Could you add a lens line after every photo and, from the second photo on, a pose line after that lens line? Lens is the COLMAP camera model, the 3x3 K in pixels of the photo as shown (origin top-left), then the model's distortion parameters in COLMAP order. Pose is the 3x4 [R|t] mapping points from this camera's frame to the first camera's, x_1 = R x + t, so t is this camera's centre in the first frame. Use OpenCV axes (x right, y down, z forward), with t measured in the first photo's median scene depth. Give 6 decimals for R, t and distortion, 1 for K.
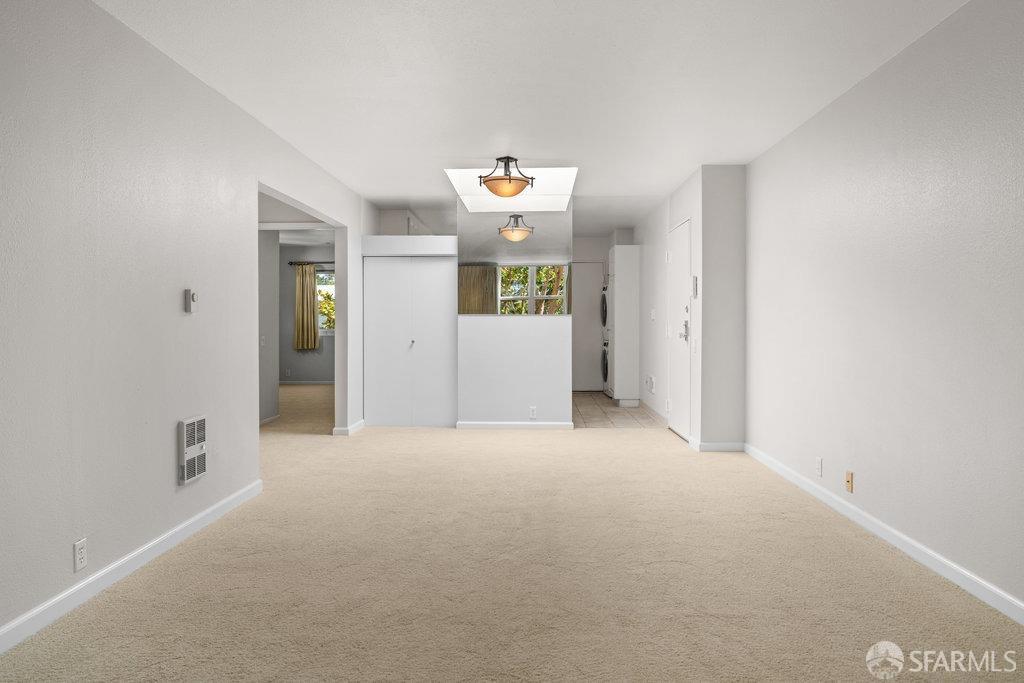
lens RADIAL K [[684.8, 0, 514.3], [0, 684.8, 331.9], [0, 0, 1]] dist [0.000457, -0.000685]
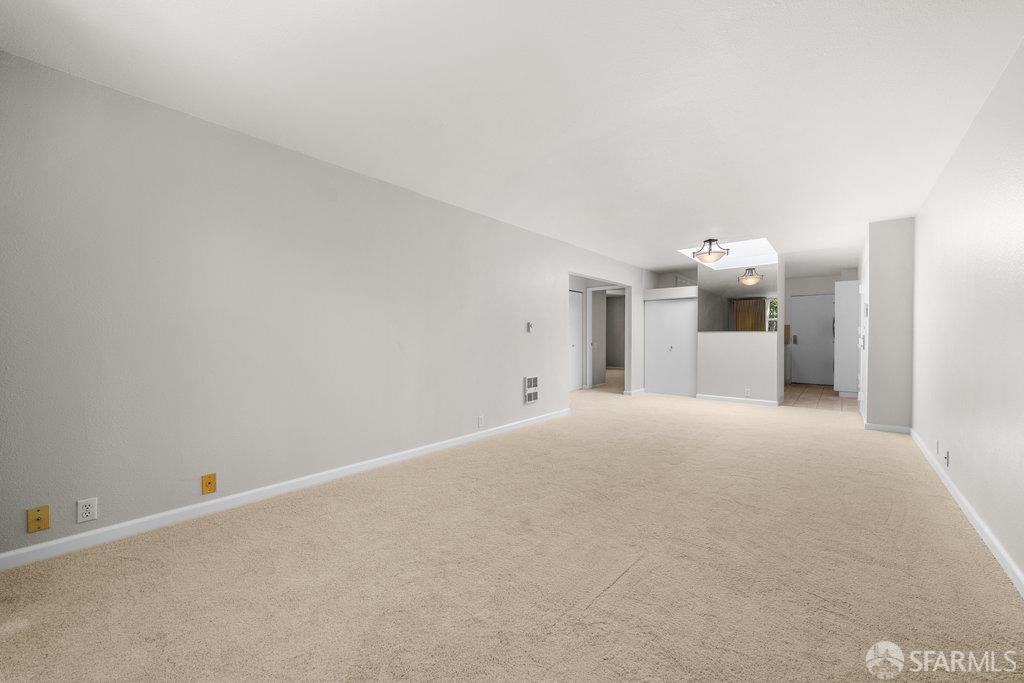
lens RADIAL K [[386.2, 0, 511.5], [0, 386.2, 343.9], [0, 0, 1]] dist [-0.002105, -0.000358]
pose [[0.785789, 0.013338, -0.618351, 0.153412], [-0.009601, 0.999910, 0.009367, 0.000553], [0.618421, -0.001424, 0.785846, -0.048753]]
